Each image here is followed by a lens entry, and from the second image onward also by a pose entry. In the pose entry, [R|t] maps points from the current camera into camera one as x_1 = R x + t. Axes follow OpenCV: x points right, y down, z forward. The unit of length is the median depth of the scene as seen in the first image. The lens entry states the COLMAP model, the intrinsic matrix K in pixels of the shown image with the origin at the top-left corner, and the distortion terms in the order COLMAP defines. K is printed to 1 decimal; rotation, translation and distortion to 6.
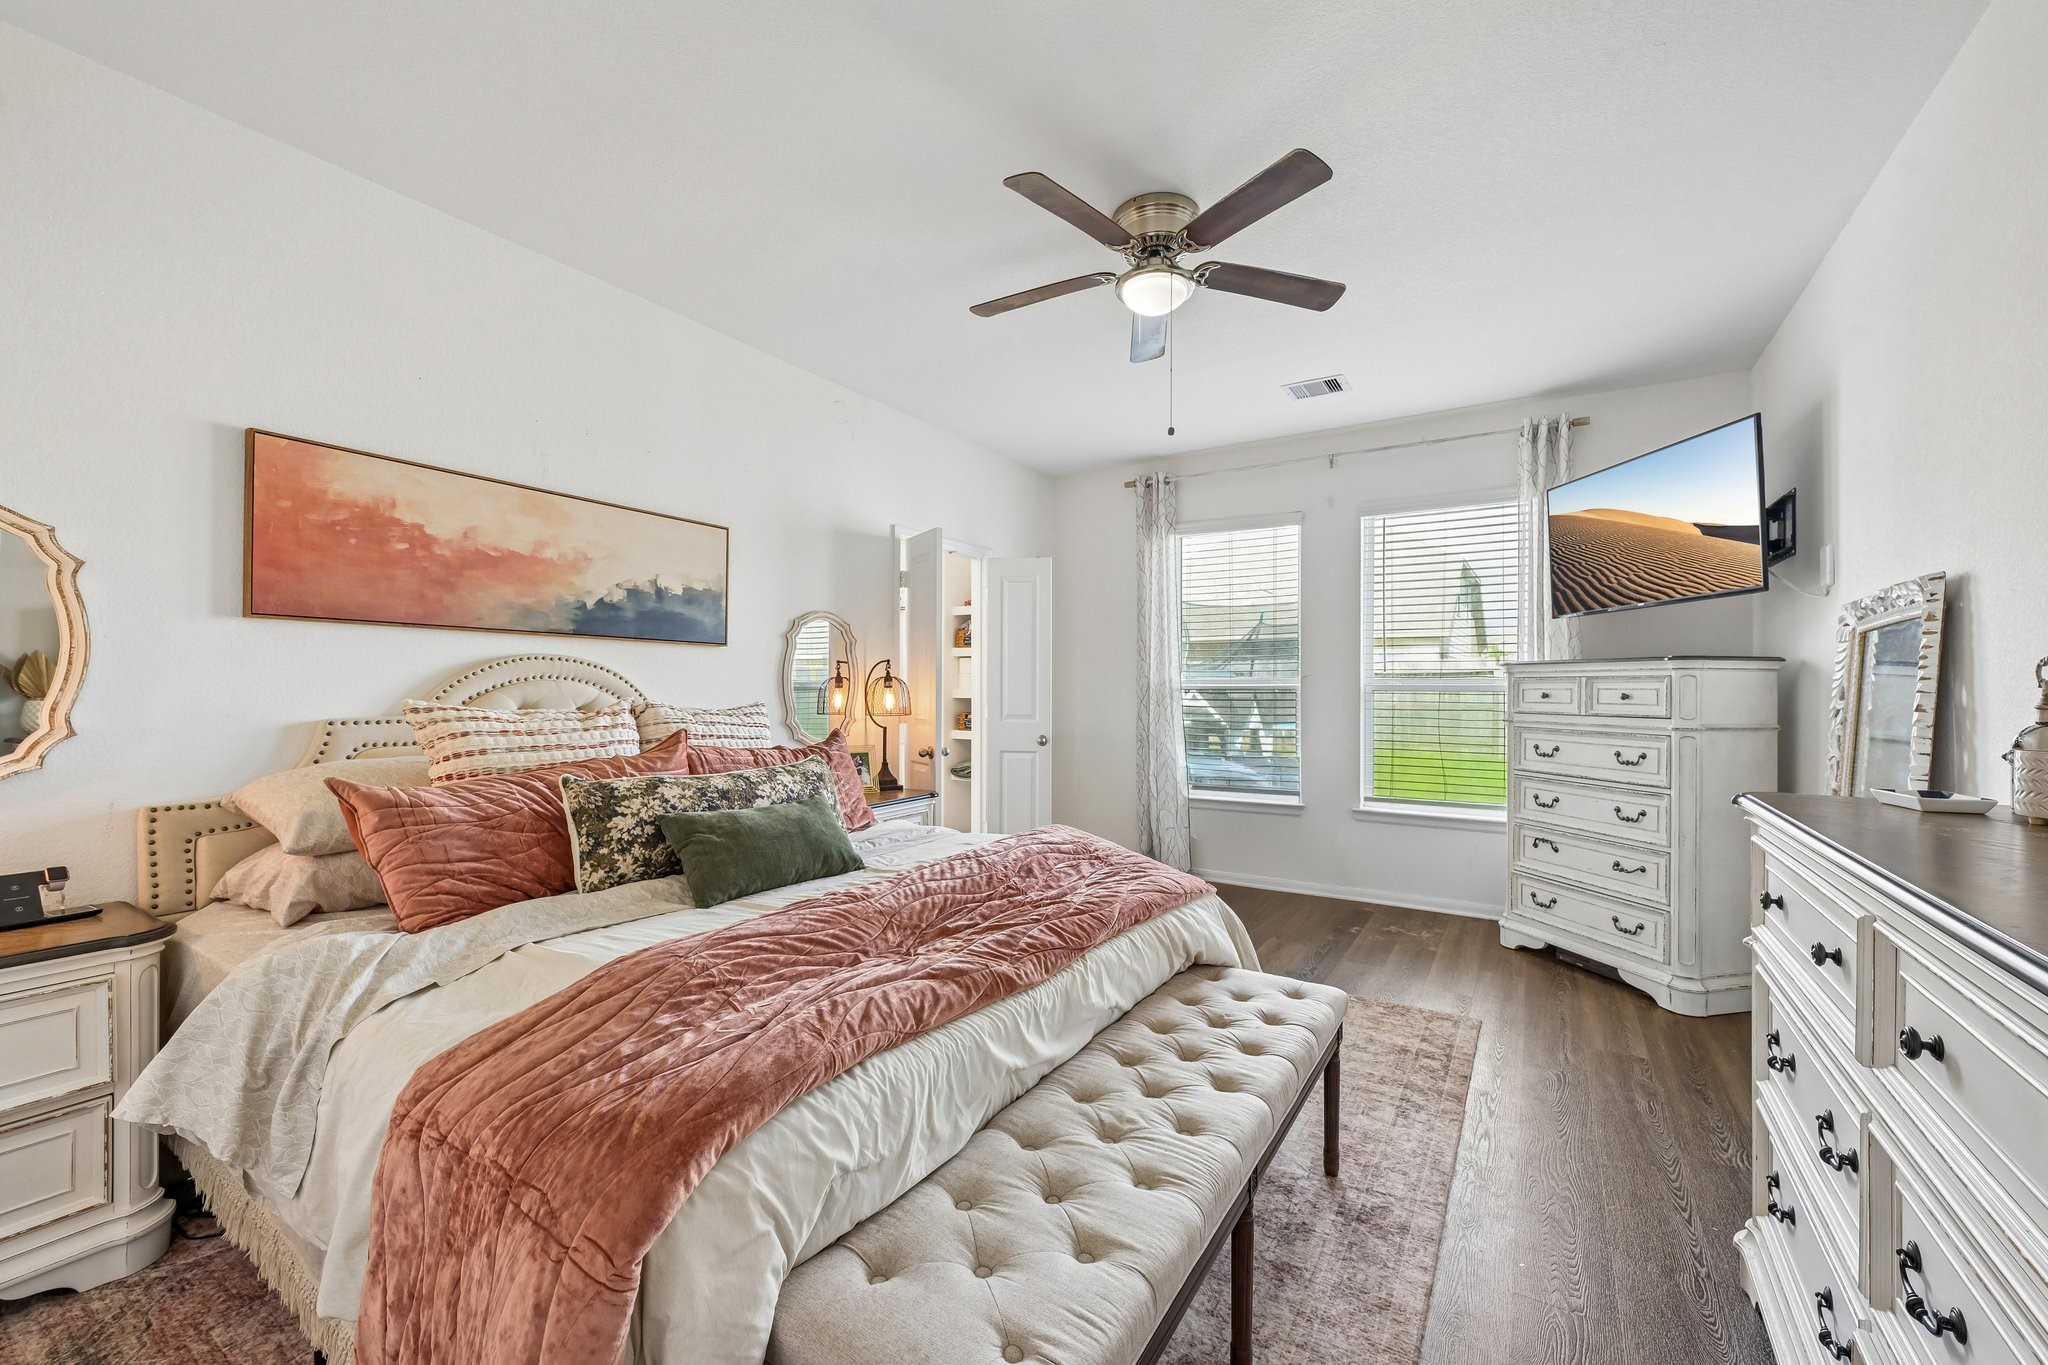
lens RADIAL K [[812.9, 0, 1012.8], [0, 812.9, 684.2], [0, 0, 1]] dist [-0.001021, 0.000450]
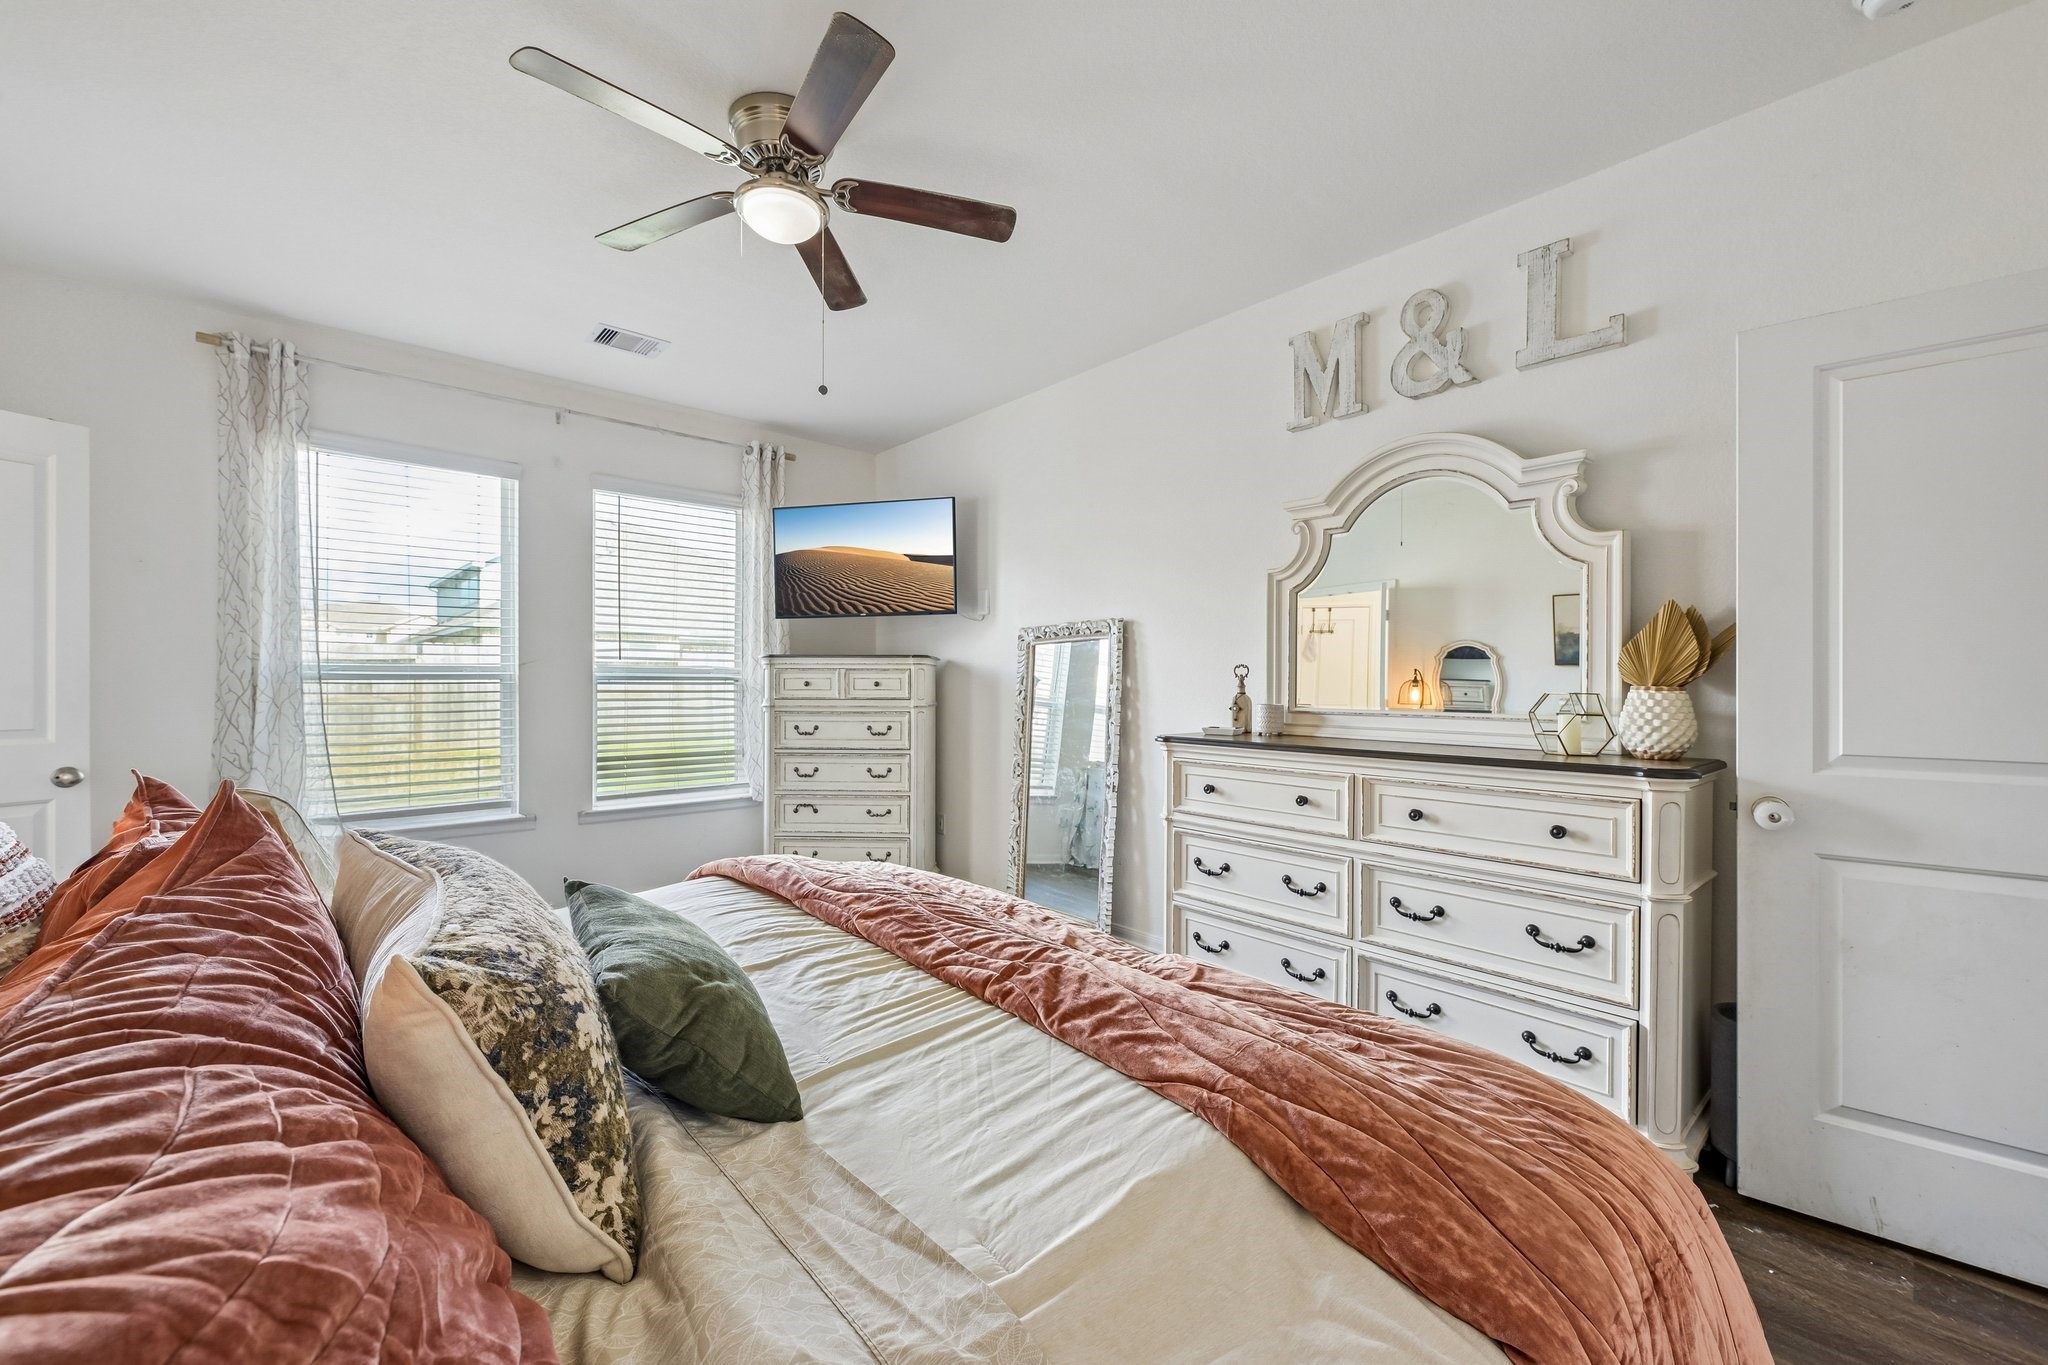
lens RADIAL K [[812.9, 0, 1042.0], [0, 812.9, 679.6], [0, 0, 1]] dist [-0.001021, 0.000450]
pose [[0.254765, -0.001189, 0.967002, -0.462580], [-0.005746, 0.999980, 0.002744, 0.003074], [-0.966986, -0.006256, 0.254753, 0.406493]]
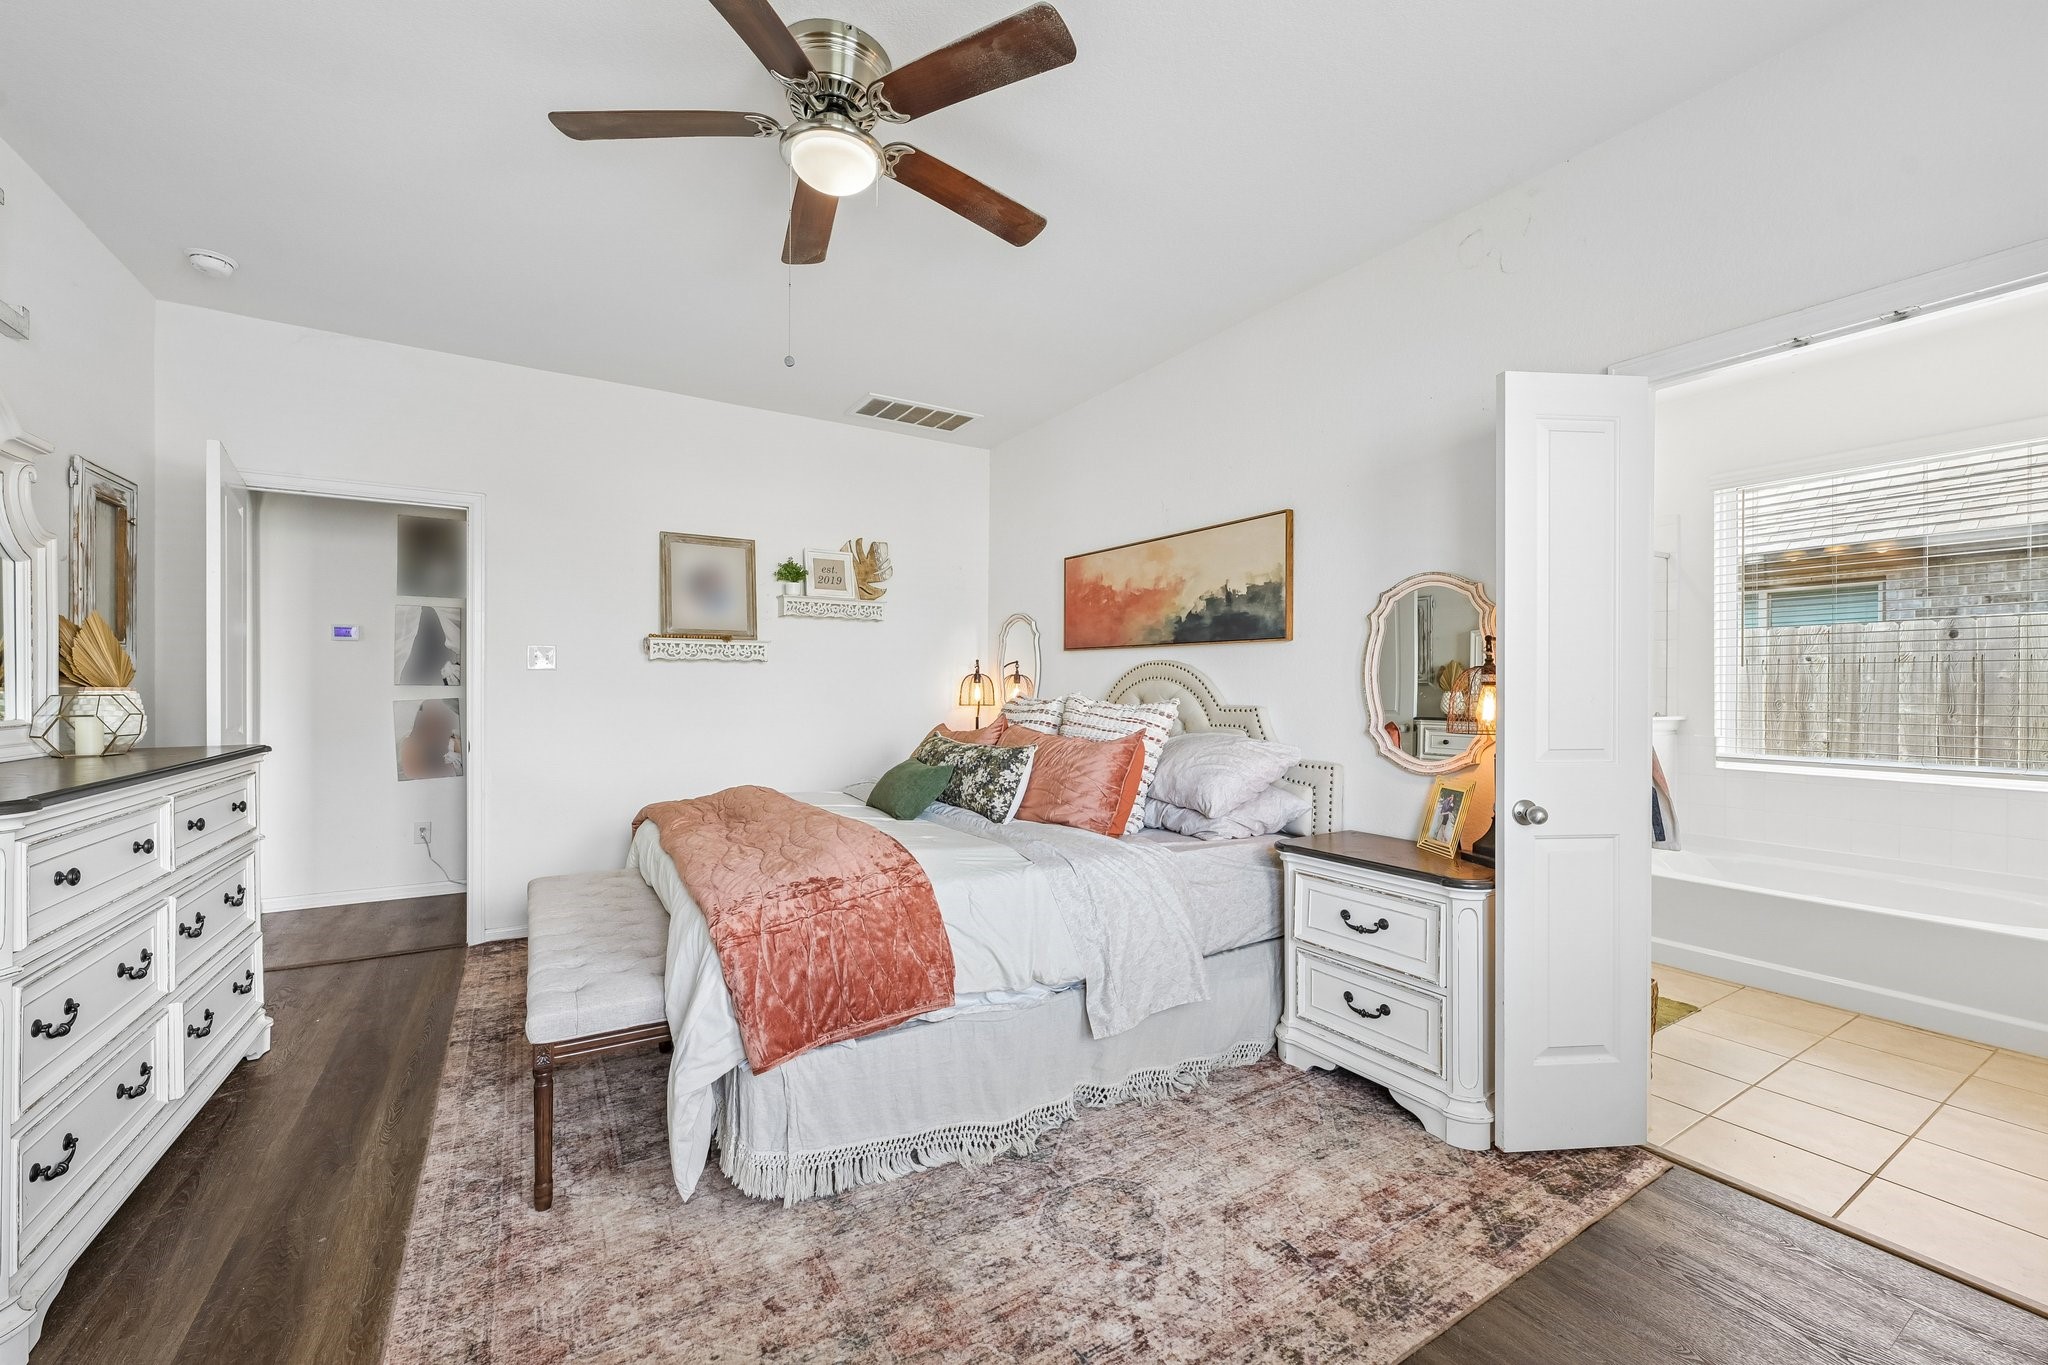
lens RADIAL K [[812.9, 0, 1020.8], [0, 812.9, 688.1], [0, 0, 1]] dist [-0.001021, 0.000450]
pose [[-0.427317, -0.000108, -0.904102, 0.633313], [0.000907, 0.999999, -0.000548, 0.007861], [0.904101, -0.001054, -0.427317, 1.182422]]
